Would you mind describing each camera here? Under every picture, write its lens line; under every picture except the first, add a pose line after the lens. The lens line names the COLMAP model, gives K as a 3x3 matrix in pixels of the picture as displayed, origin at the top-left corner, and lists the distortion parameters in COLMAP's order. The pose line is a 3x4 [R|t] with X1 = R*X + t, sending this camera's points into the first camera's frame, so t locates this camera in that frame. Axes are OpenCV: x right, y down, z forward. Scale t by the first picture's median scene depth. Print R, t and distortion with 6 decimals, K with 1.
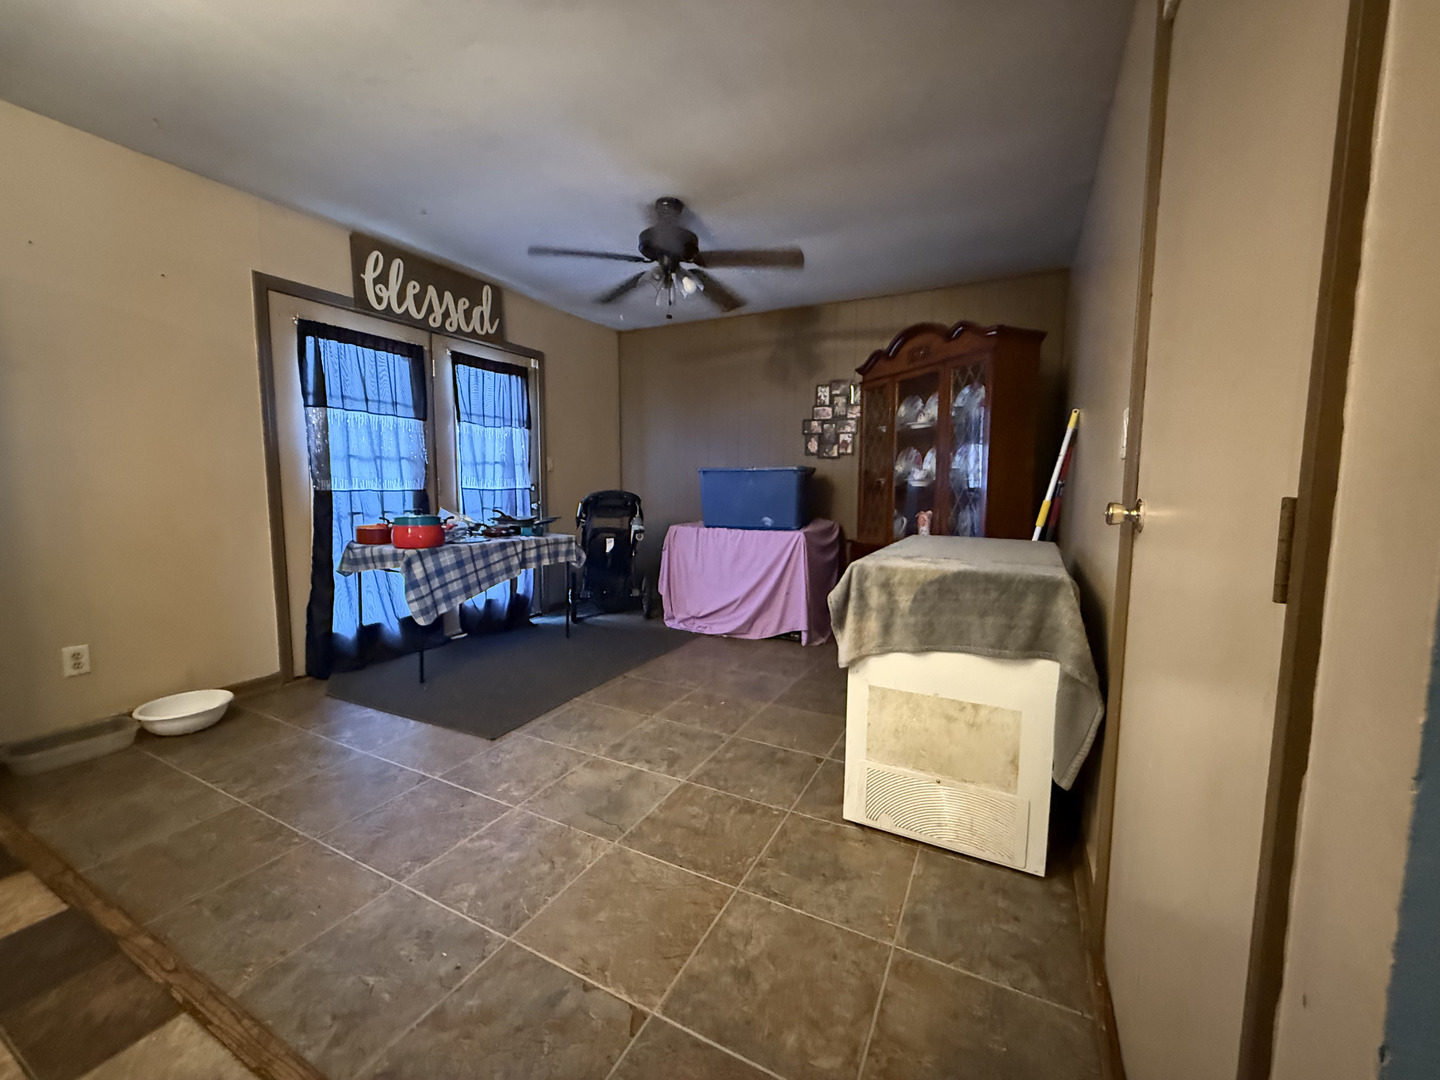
lens RADIAL K [[577.8, 0, 719.2], [0, 577.8, 542.1], [0, 0, 1]] dist [0.000870, 0.000532]
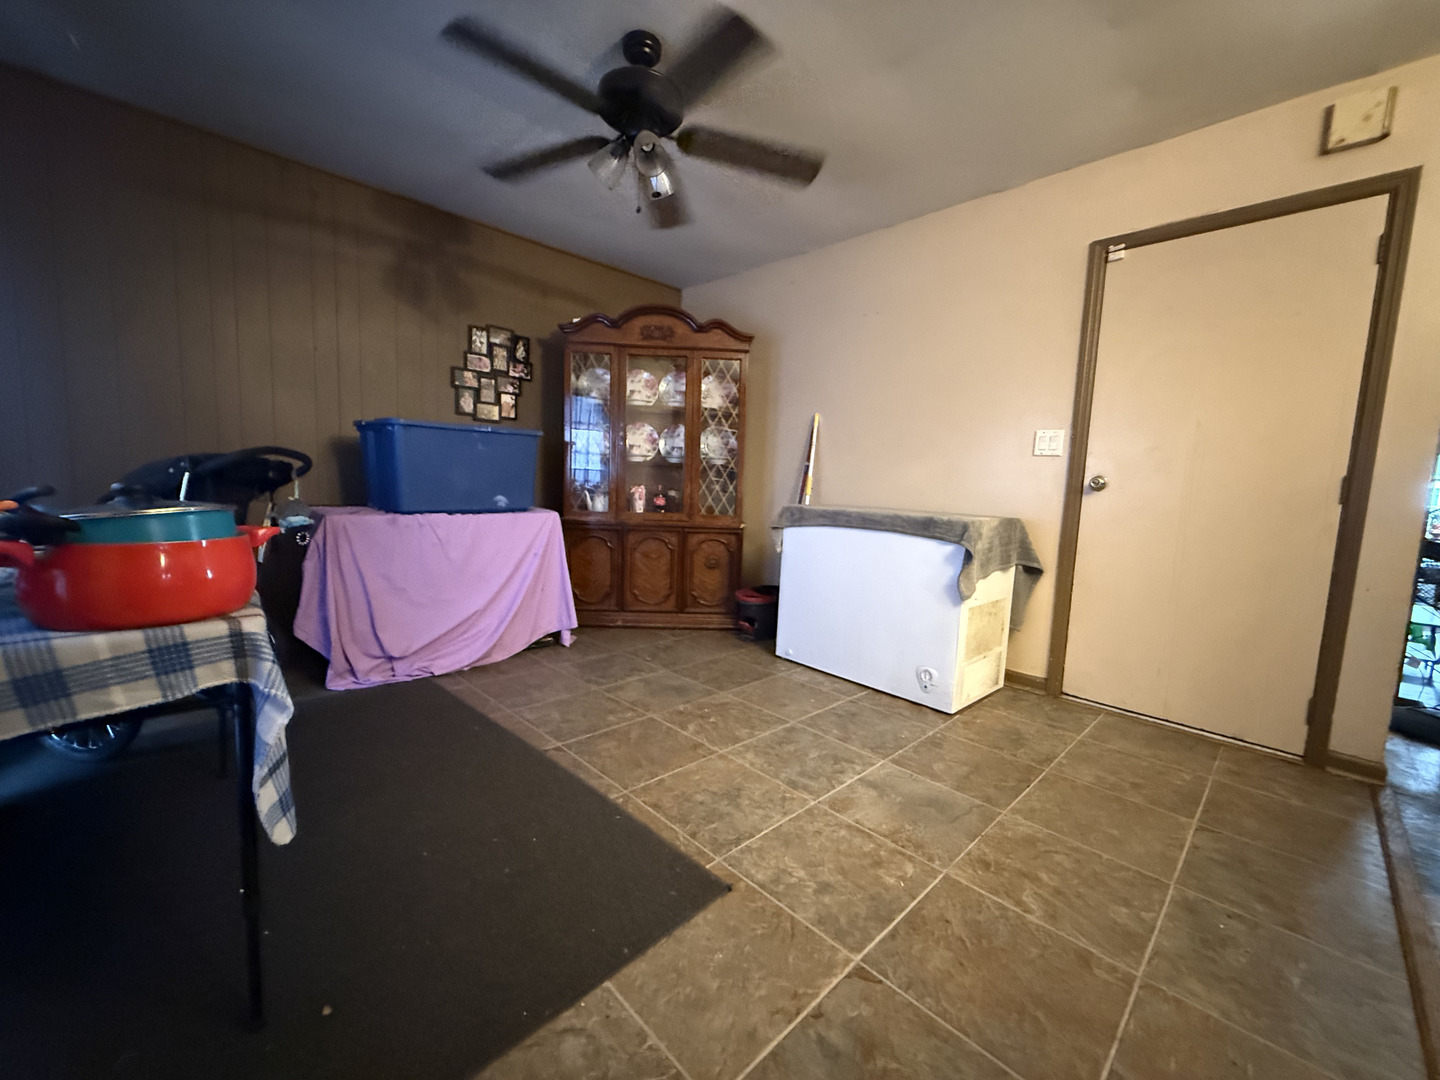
lens RADIAL K [[577.8, 0, 717.4], [0, 577.8, 541.5], [0, 0, 1]] dist [0.000870, 0.000532]
pose [[0.317561, -0.096224, 0.943343, -0.759527], [0.061763, 0.994824, 0.080684, -0.037358], [-0.946224, 0.032642, 0.321860, 0.691665]]
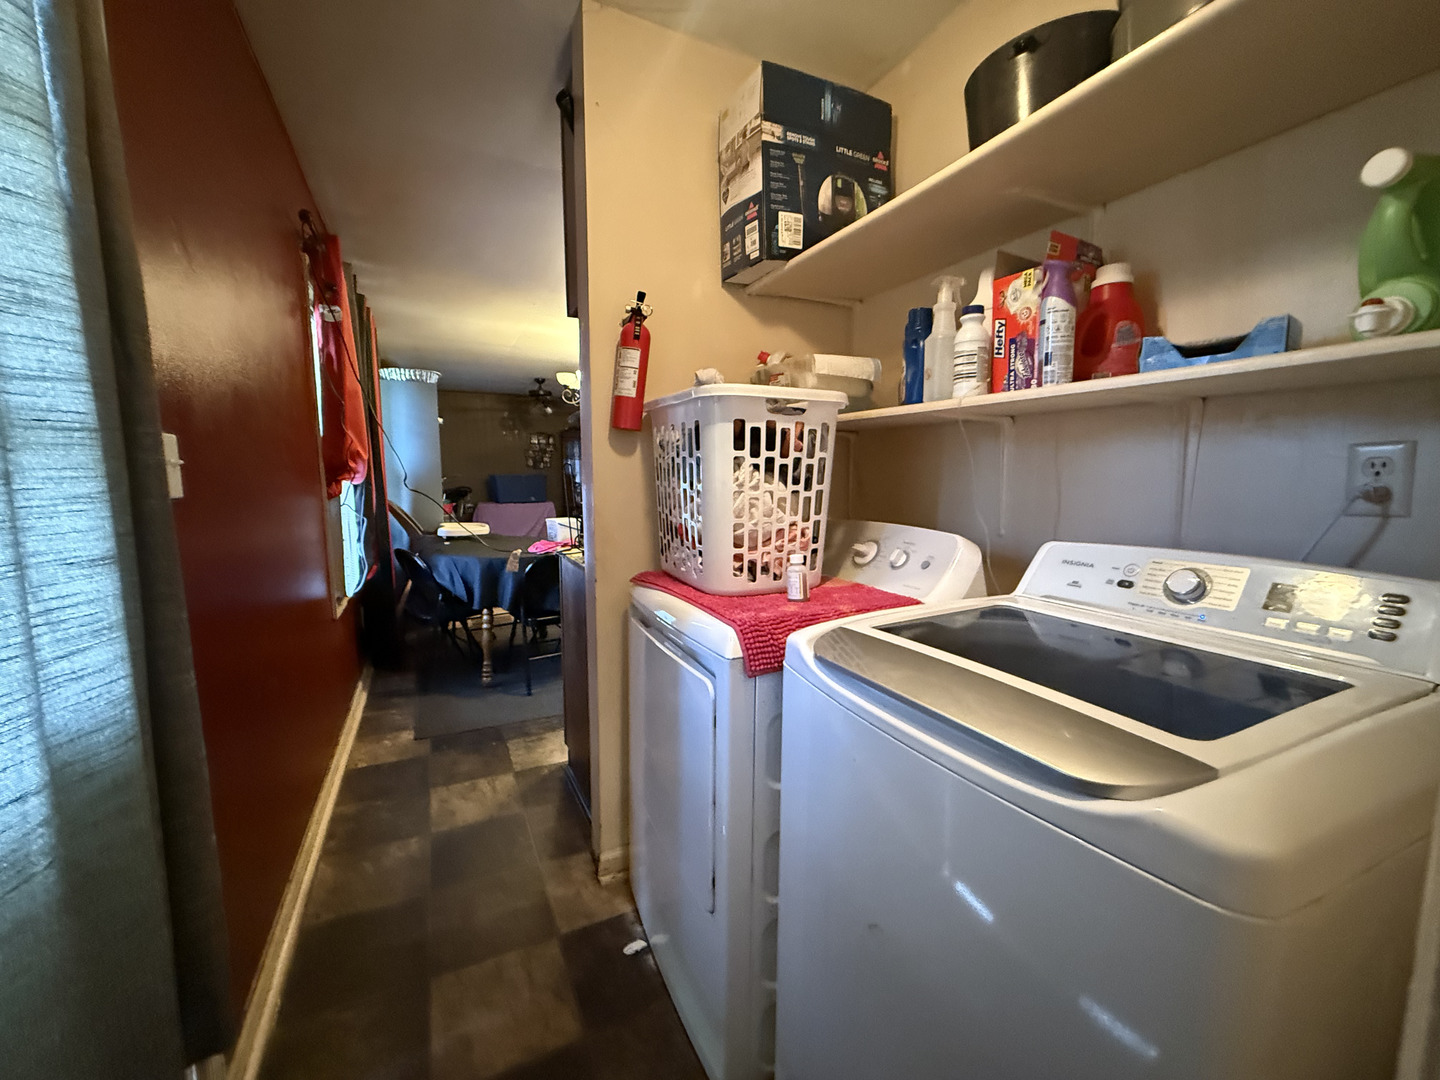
lens RADIAL K [[577.8, 0, 717.5], [0, 577.8, 544.4], [0, 0, 1]] dist [0.000870, 0.000532]
pose [[0.594682, -0.094490, 0.798389, -1.744721], [0.078175, 0.995160, 0.059549, 0.081310], [-0.800151, 0.027002, 0.599190, -1.179411]]
